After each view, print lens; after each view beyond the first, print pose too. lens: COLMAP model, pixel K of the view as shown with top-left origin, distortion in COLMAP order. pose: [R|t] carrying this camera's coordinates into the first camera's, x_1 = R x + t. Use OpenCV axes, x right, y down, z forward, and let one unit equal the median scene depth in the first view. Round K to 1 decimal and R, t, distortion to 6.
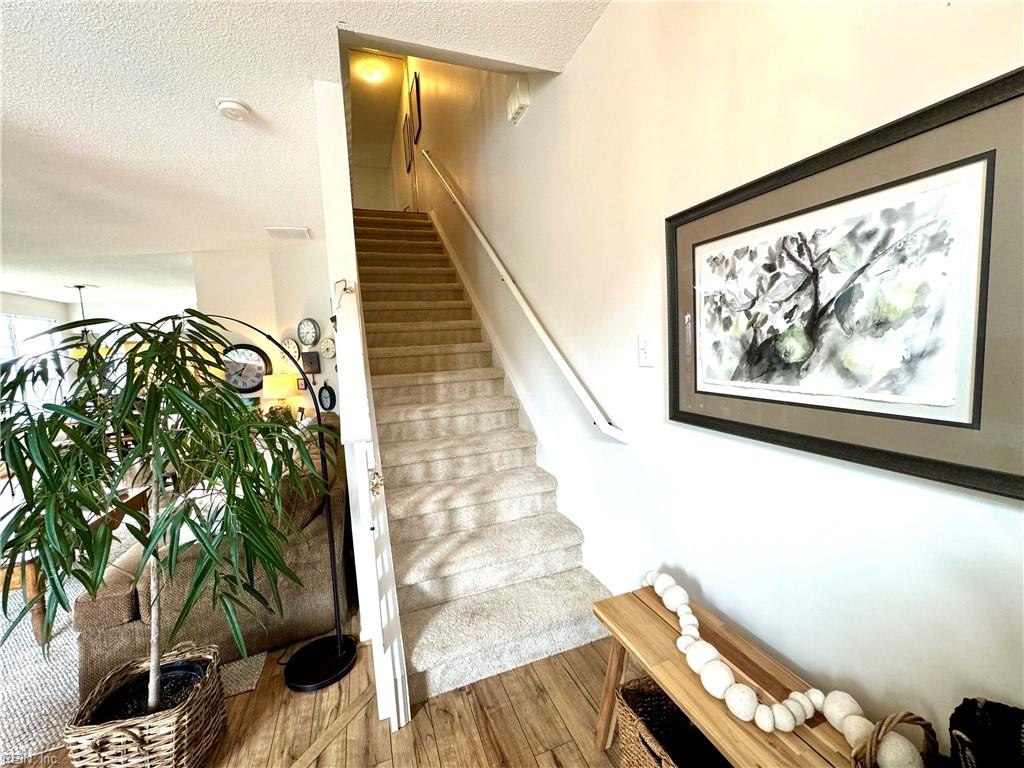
lens RADIAL K [[409.0, 0, 511.5], [0, 409.0, 382.9], [0, 0, 1]] dist [-0.002661, 0.000019]
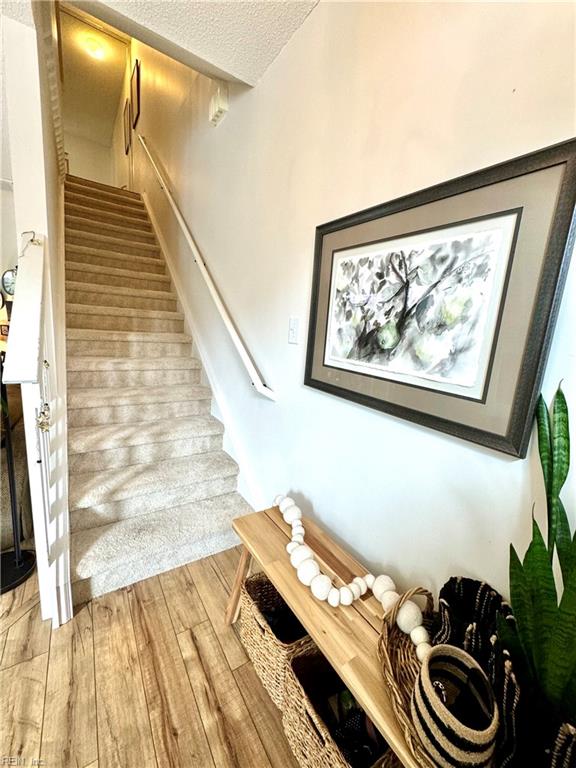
lens RADIAL K [[306.7, 0, 288.3], [0, 306.7, 382.8], [0, 0, 1]] dist [-0.002661, 0.000019]
pose [[0.965998, 0.078305, 0.246407, 0.088782], [-0.100055, 0.991998, 0.077006, 0.011508], [-0.238405, -0.099042, 0.966102, 0.052138]]
